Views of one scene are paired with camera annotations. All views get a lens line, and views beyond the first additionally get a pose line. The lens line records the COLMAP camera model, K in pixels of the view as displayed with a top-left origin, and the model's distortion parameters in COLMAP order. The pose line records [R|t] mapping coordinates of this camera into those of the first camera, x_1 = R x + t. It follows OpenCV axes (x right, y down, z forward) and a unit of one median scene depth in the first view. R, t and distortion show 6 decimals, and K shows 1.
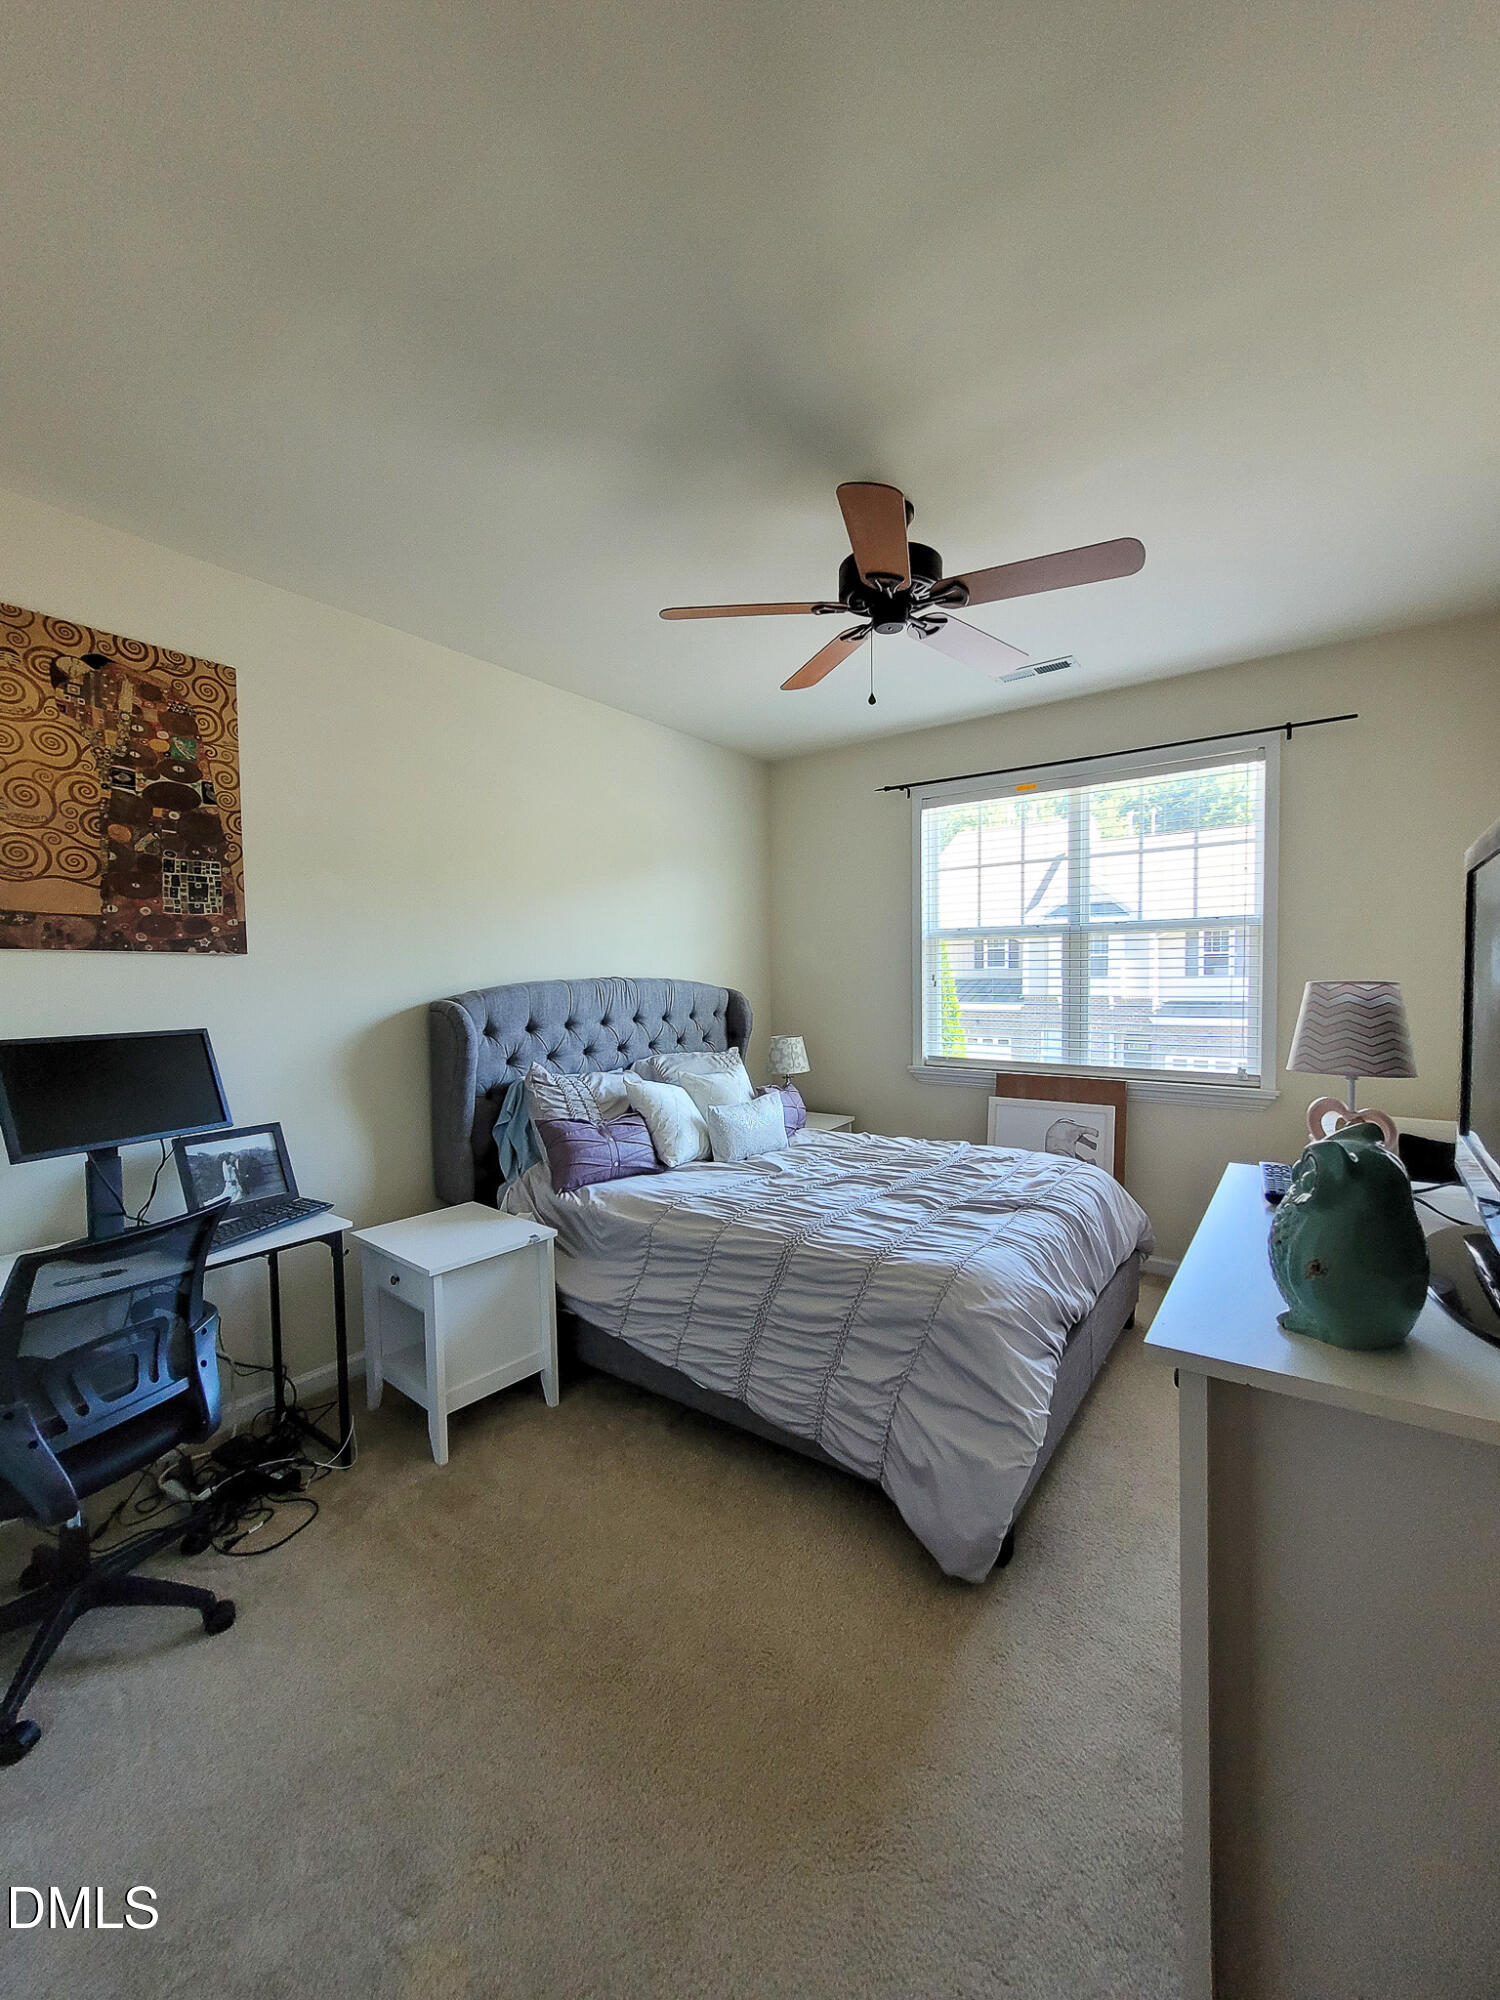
lens RADIAL K [[783.6, 0, 745.4], [0, 783.6, 1000.2], [0, 0, 1]] dist [-0.000061, 0.000307]
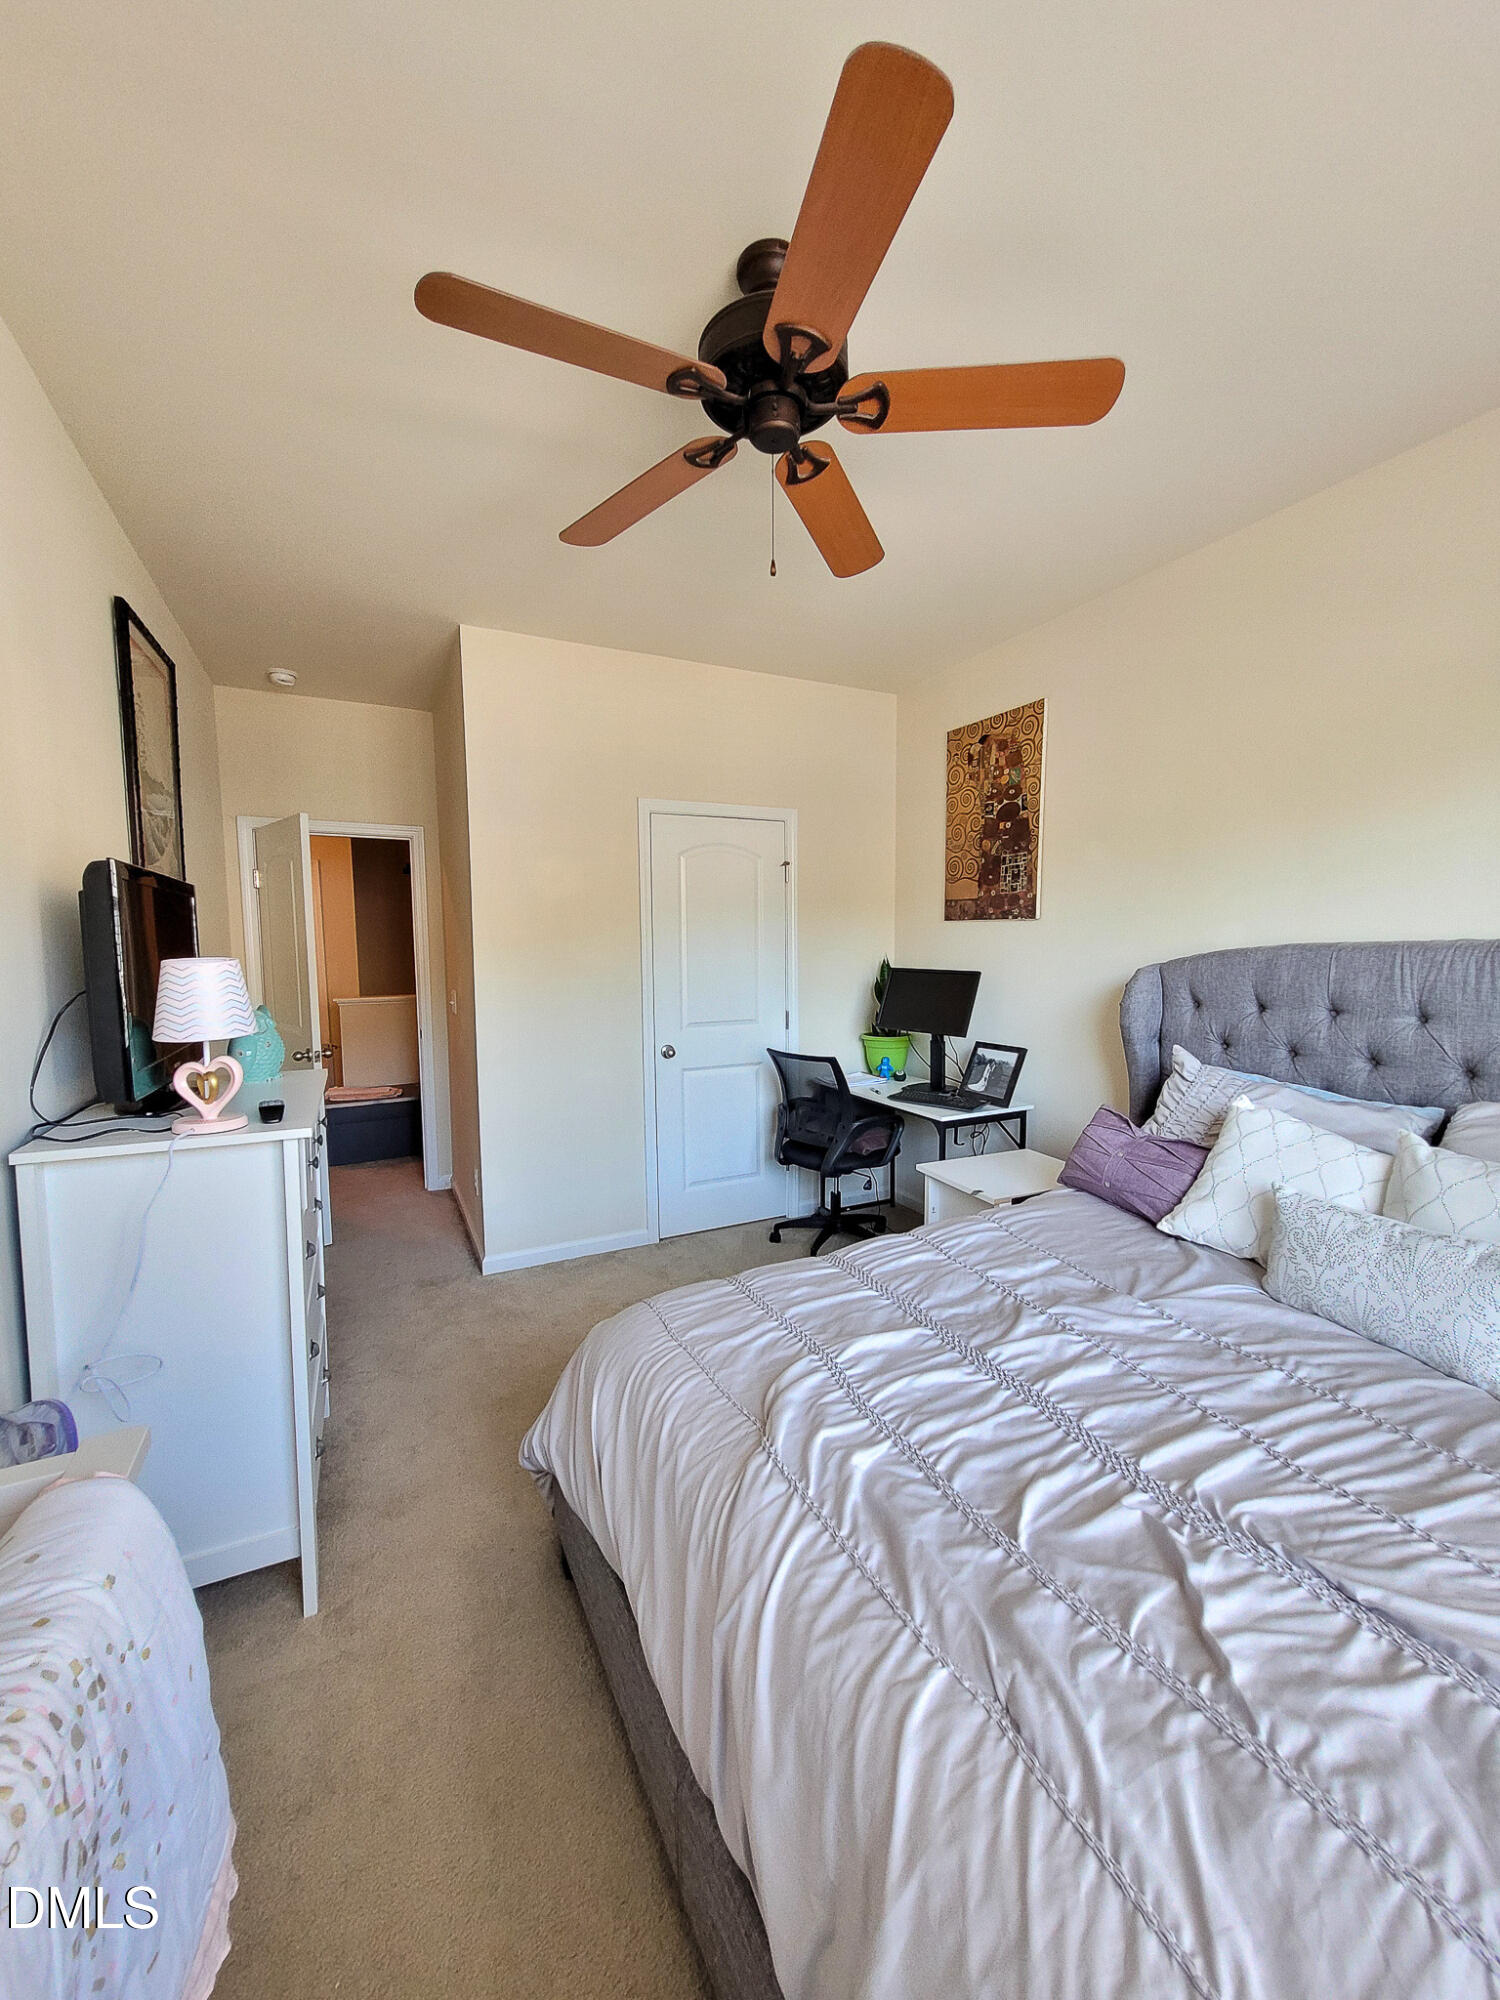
lens RADIAL K [[783.6, 0, 753.1], [0, 783.6, 1007.5], [0, 0, 1]] dist [-0.000061, 0.000307]
pose [[-0.452185, 0.089872, -0.887385, 0.816081], [-0.020262, 0.993619, 0.110957, -0.050941], [0.891694, 0.068154, -0.447479, 1.259059]]
